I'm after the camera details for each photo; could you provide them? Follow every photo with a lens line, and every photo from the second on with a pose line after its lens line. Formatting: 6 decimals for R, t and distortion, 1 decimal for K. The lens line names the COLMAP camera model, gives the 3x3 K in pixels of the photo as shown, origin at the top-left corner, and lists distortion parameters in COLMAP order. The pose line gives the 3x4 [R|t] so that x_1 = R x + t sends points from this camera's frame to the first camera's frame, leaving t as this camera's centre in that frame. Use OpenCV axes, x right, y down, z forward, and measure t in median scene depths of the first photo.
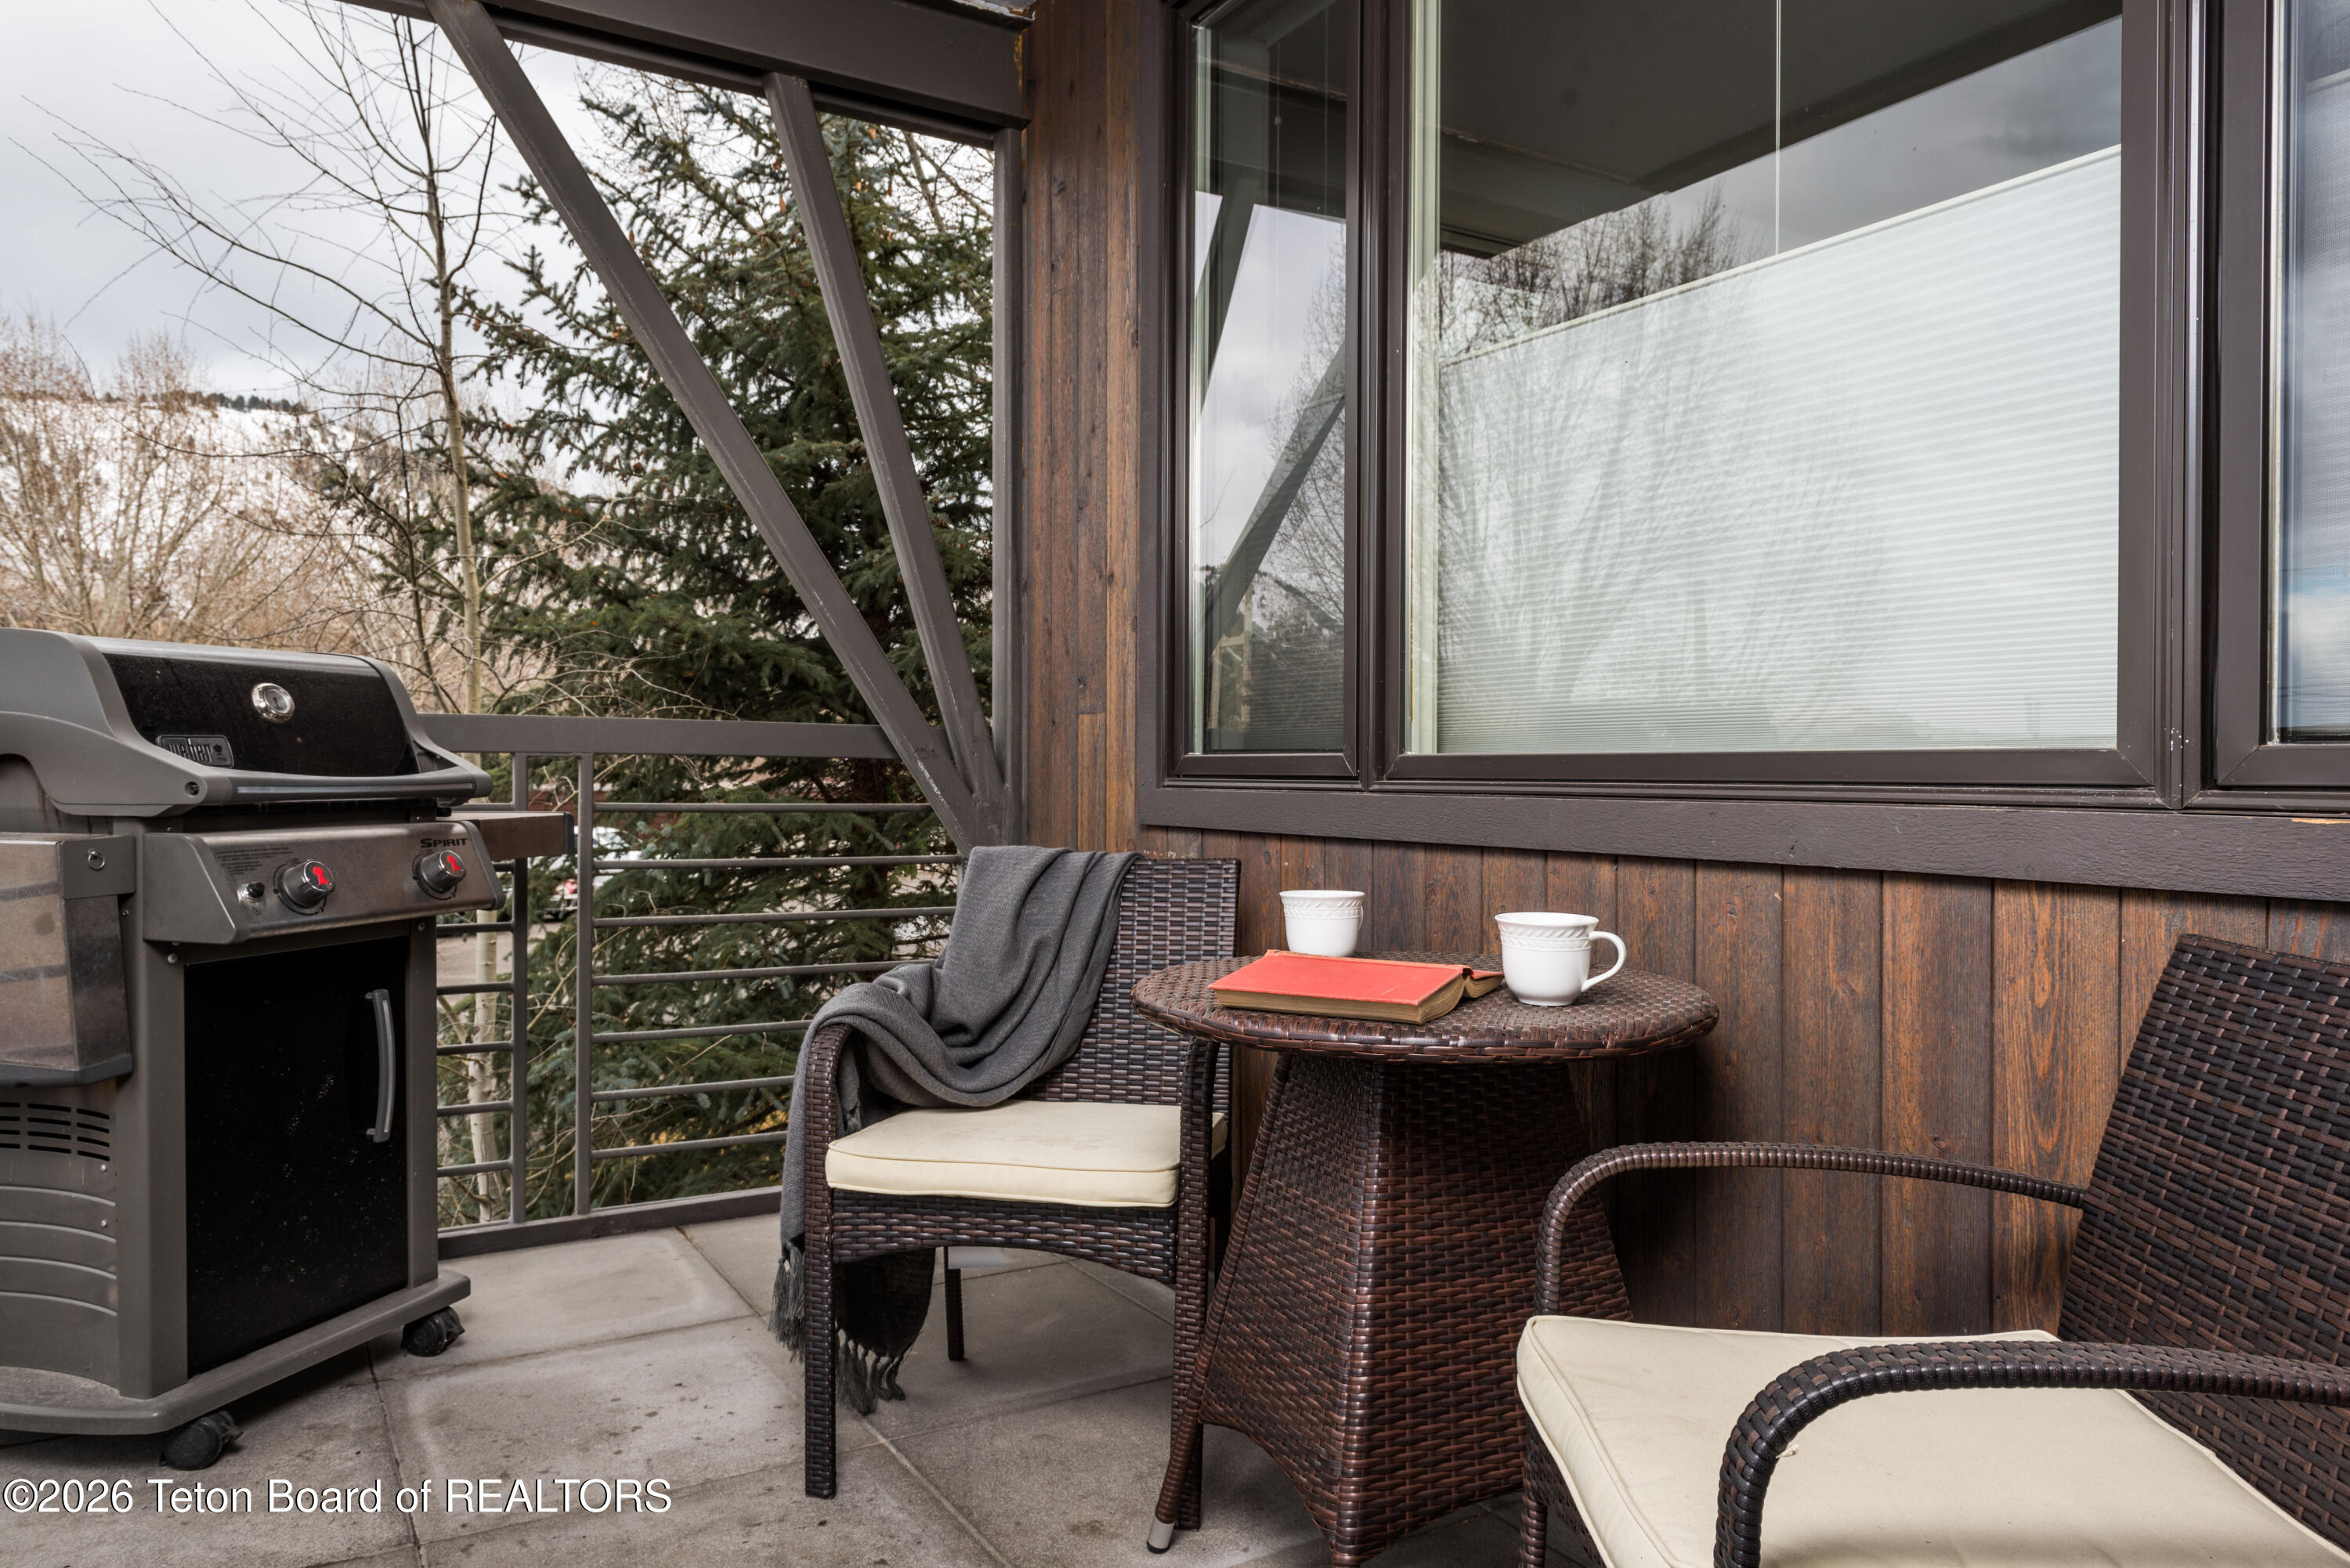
lens RADIAL K [[1572.5, 0, 1170.1], [0, 1572.5, 777.5], [0, 0, 1]] dist [-0.003628, -0.001692]
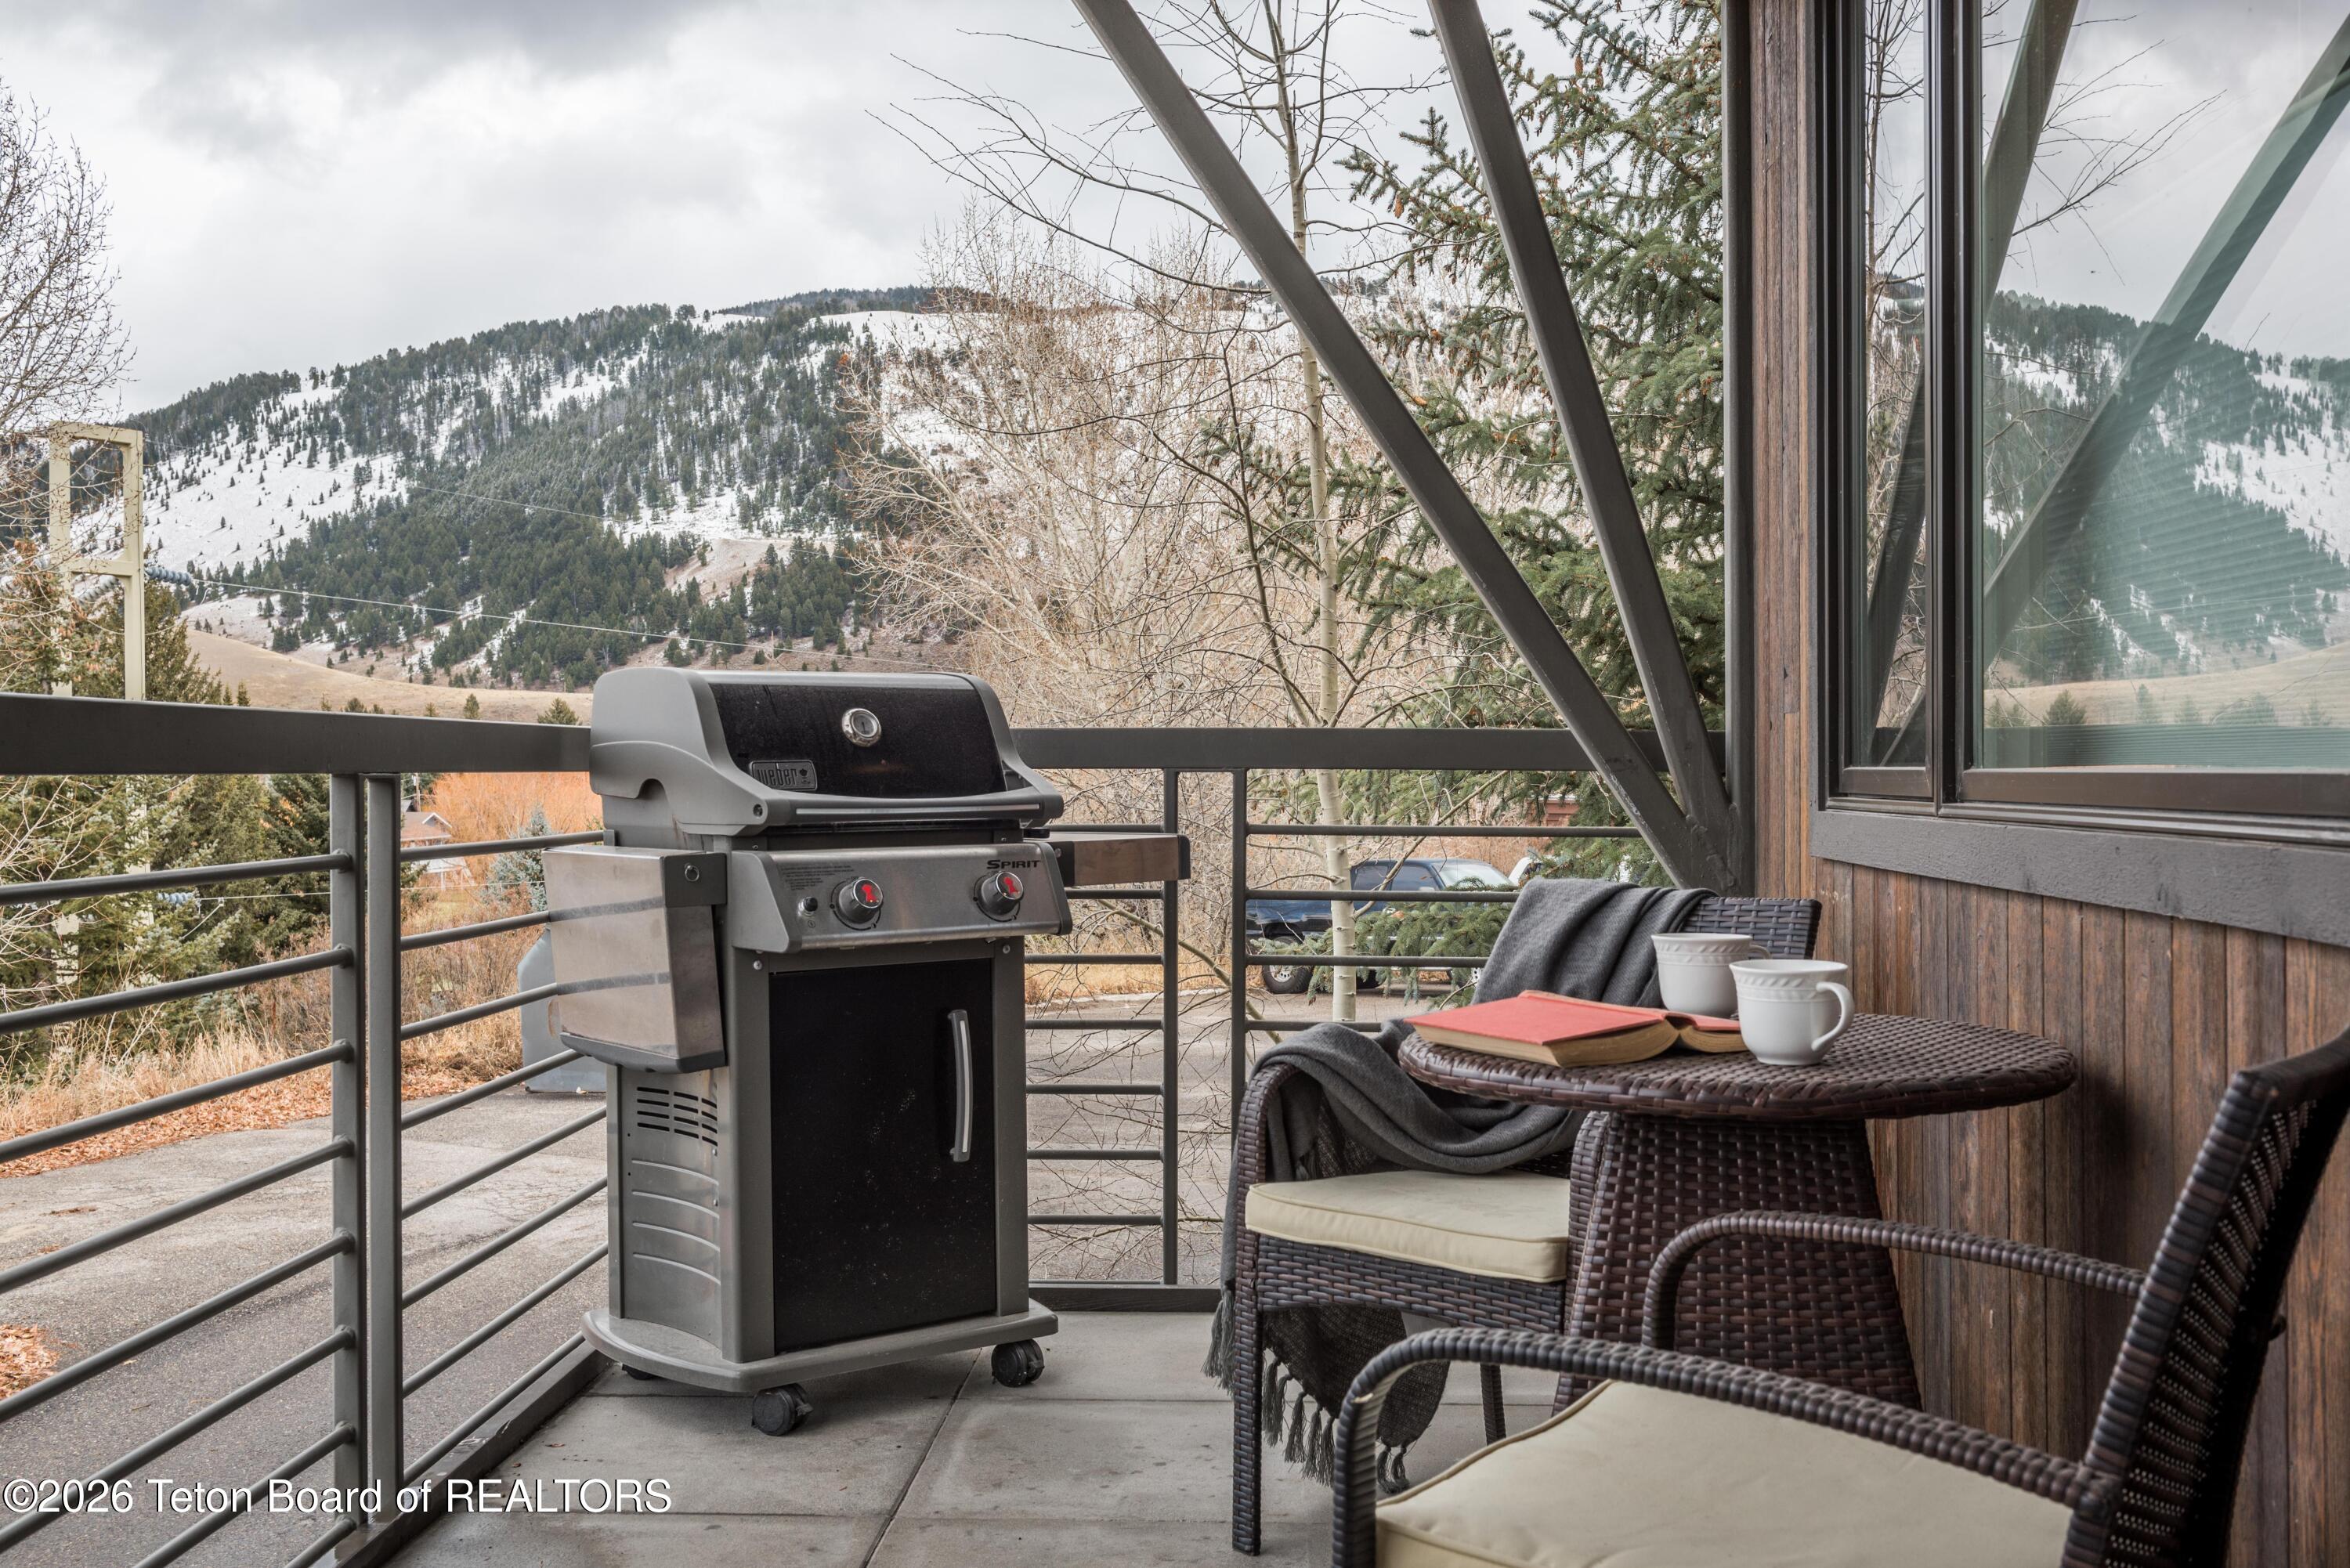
lens RADIAL K [[2389.9, 0, 1175.0], [0, 2389.9, 784.0], [0, 0, 1]] dist [-0.006164, 0.001111]
pose [[0.833677, -0.002514, -0.552247, 0.435873], [0.002767, 0.999996, -0.000376, -0.007852], [0.552245, -0.001215, 0.833681, -0.187745]]
